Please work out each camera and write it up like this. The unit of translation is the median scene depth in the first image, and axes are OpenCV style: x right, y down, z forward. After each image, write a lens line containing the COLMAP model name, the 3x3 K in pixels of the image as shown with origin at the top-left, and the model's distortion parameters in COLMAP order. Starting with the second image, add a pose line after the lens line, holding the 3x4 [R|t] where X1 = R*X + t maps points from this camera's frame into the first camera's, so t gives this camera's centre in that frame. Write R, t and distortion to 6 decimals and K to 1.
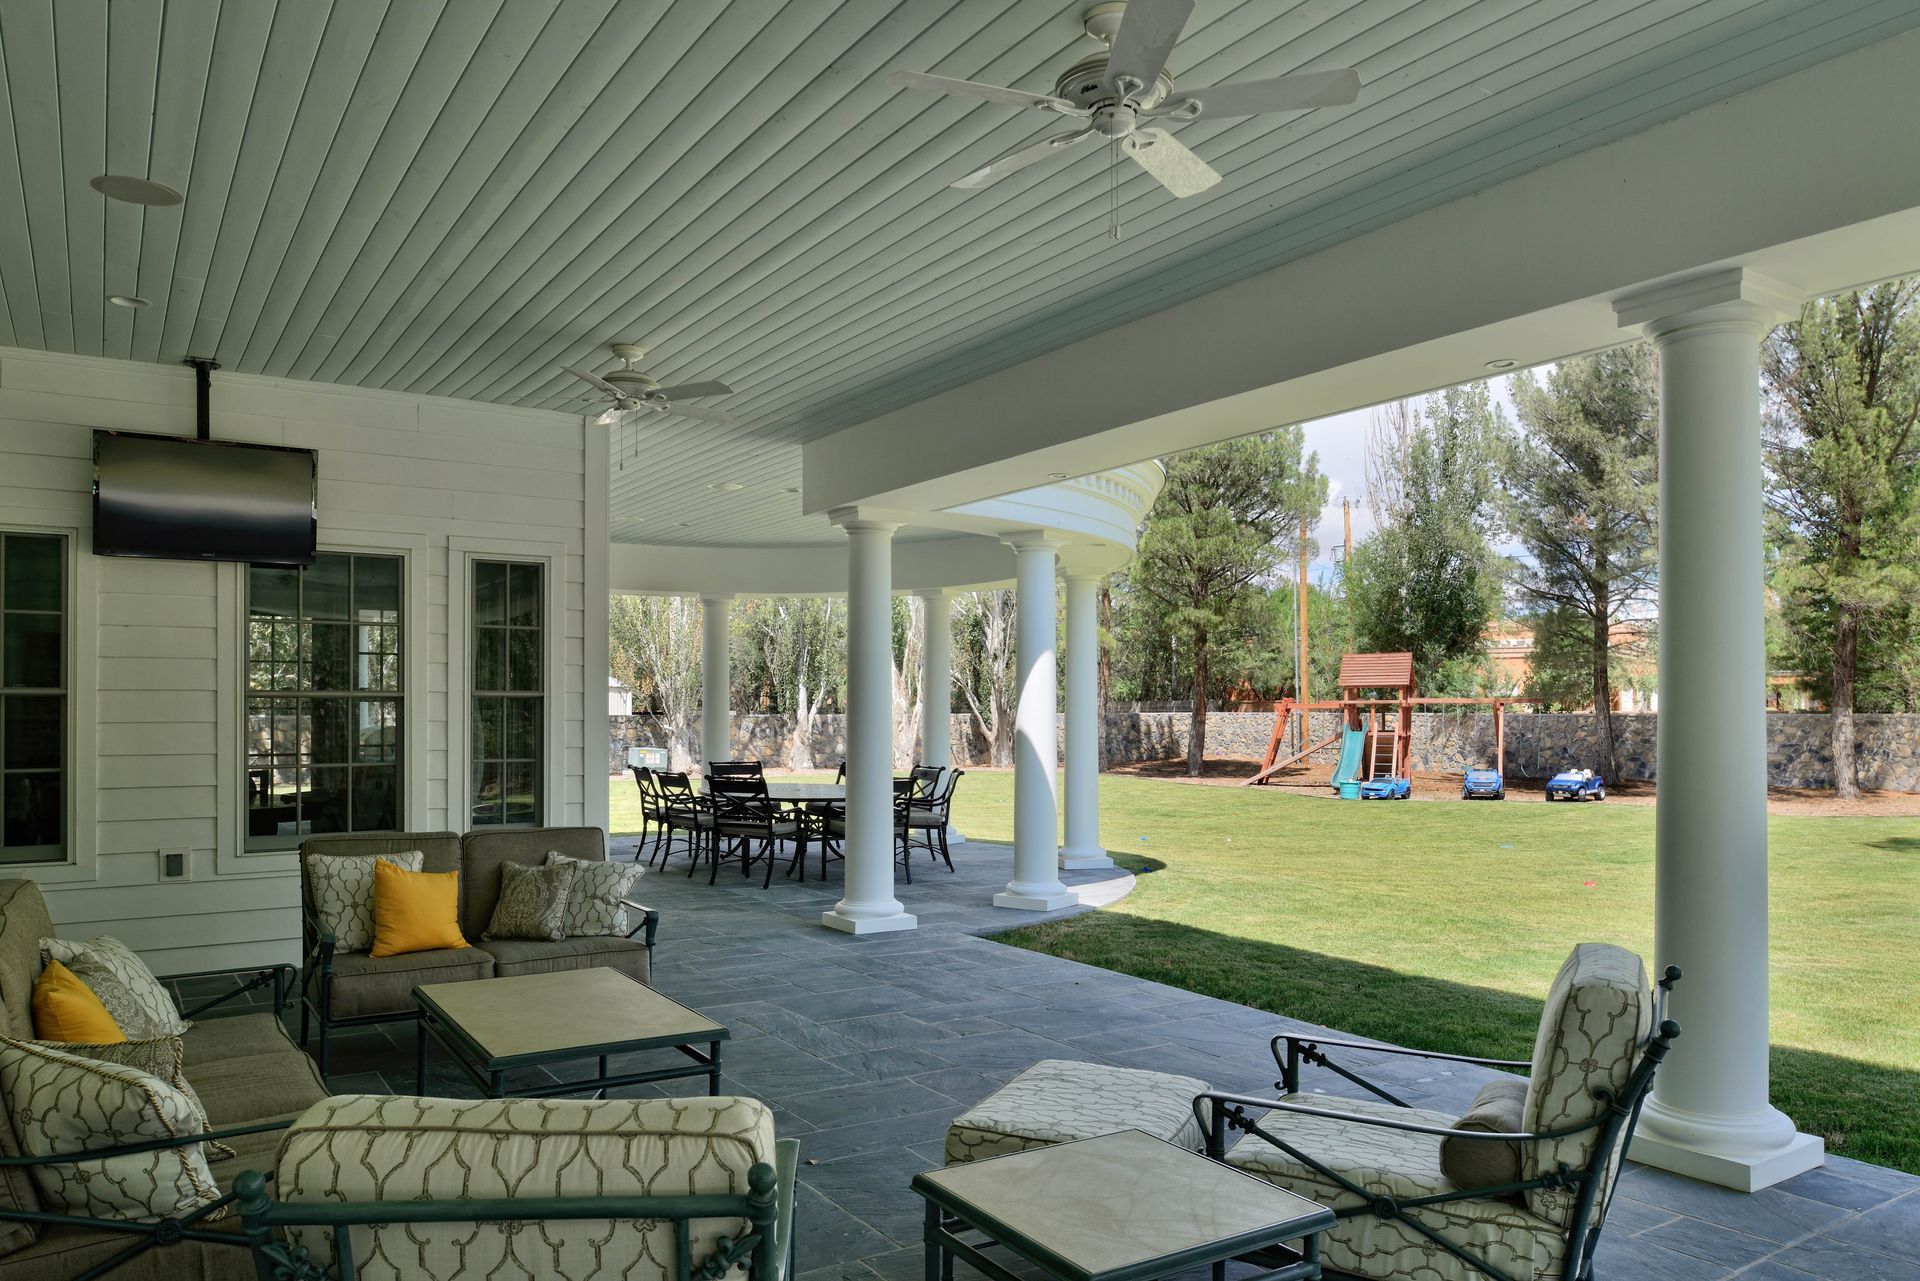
lens RADIAL K [[1318.3, 0, 952.6], [0, 1318.3, 718.4], [0, 0, 1]] dist [-0.008396, -0.008866]
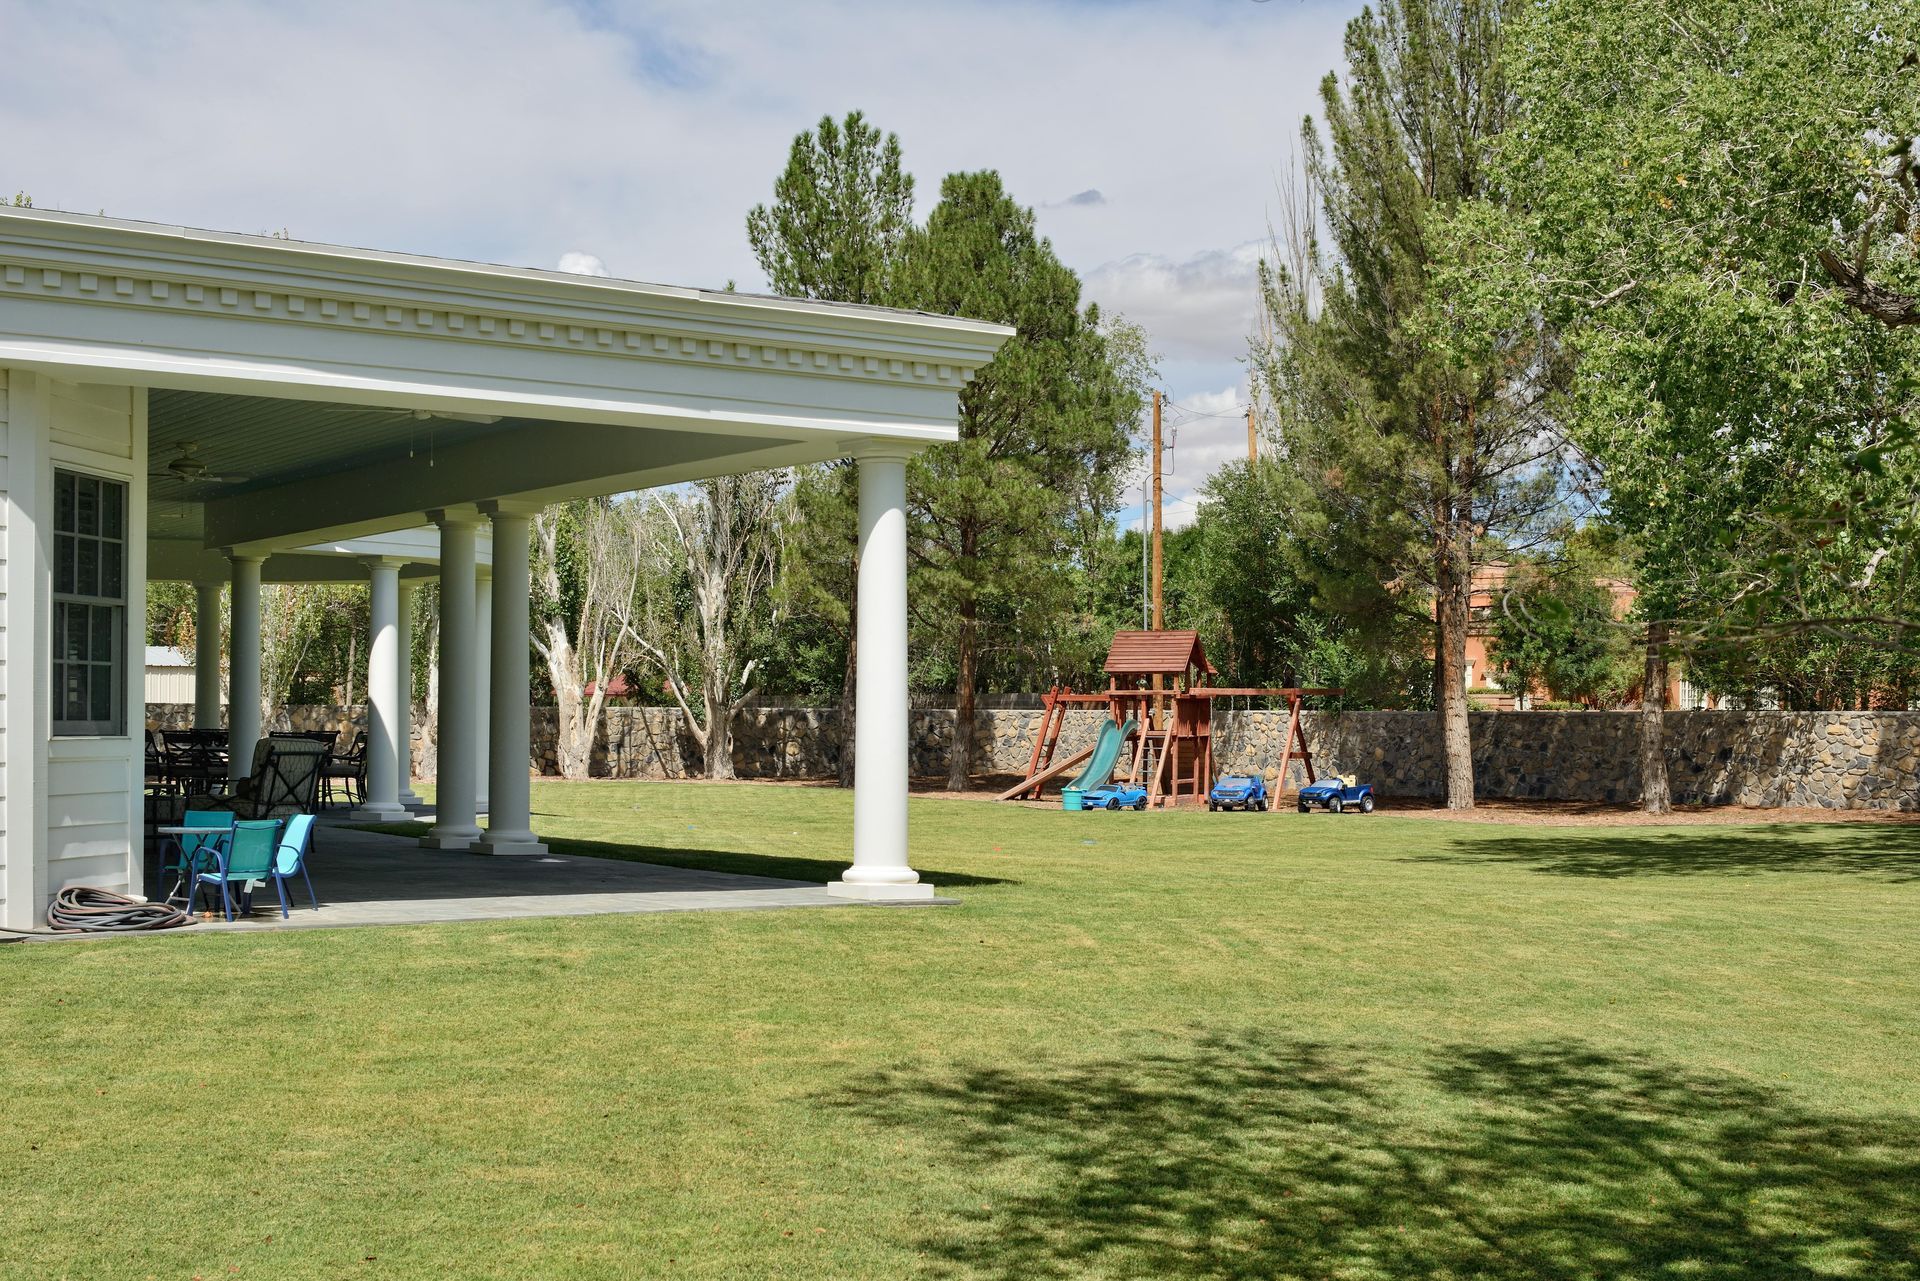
lens RADIAL K [[2490.4, 0, 959.6], [0, 2490.4, 643.9], [0, 0, 1]] dist [-0.054025, 0.000000]
pose [[0.999776, 0.008638, 0.019312, 0.181572], [-0.007942, 0.999326, -0.035844, 0.012595], [-0.019608, 0.035682, 0.999171, -0.482264]]
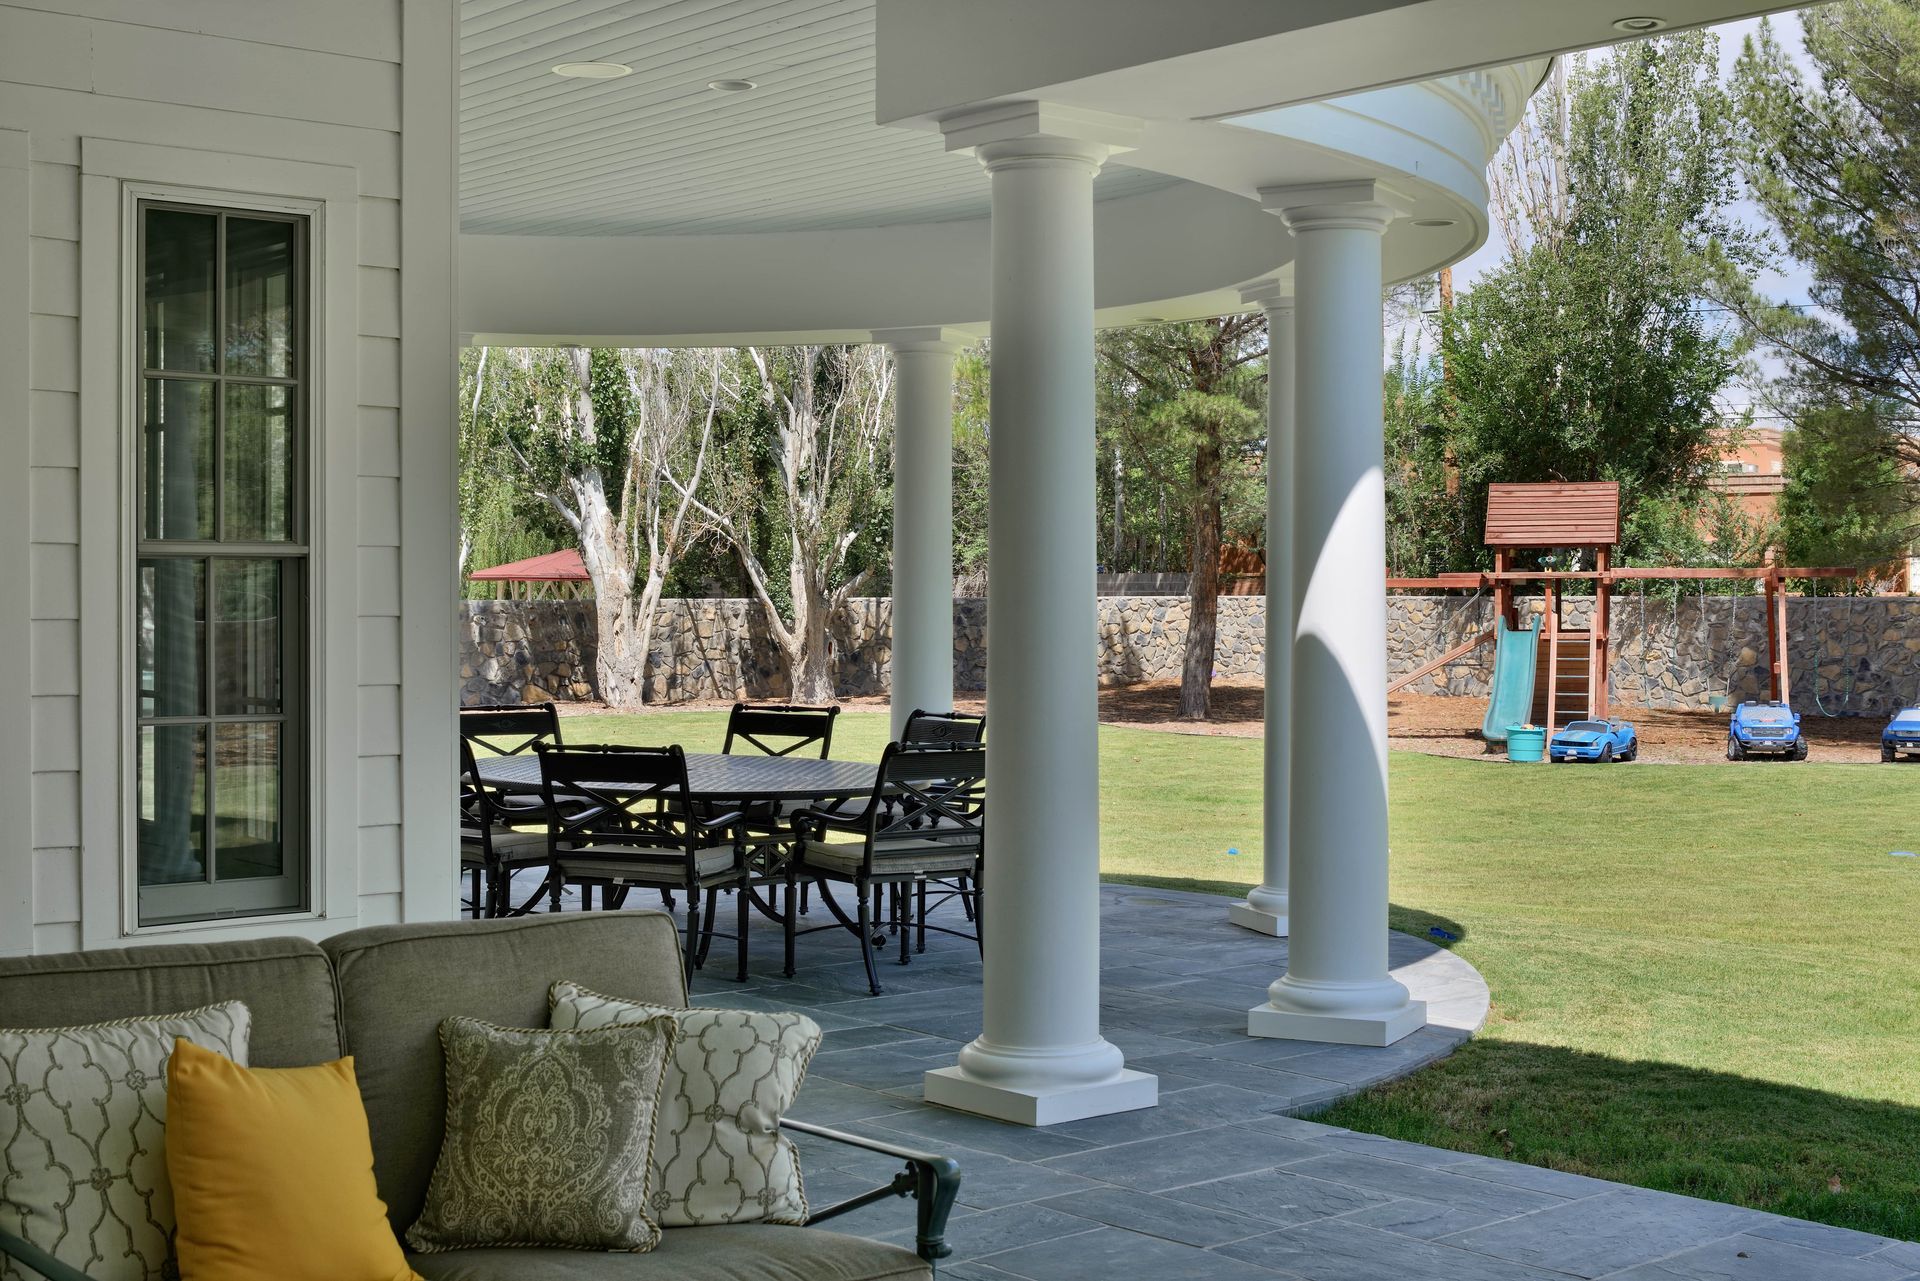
lens RADIAL K [[2476.2, 0, 963.7], [0, 2476.2, 630.6], [0, 0, 1]] dist [-0.046629, 0.000000]
pose [[0.989619, -0.002619, 0.143693, -0.053739], [0.001262, 0.999954, 0.009533, -0.000255], [-0.143711, -0.009252, 0.989576, 0.058839]]
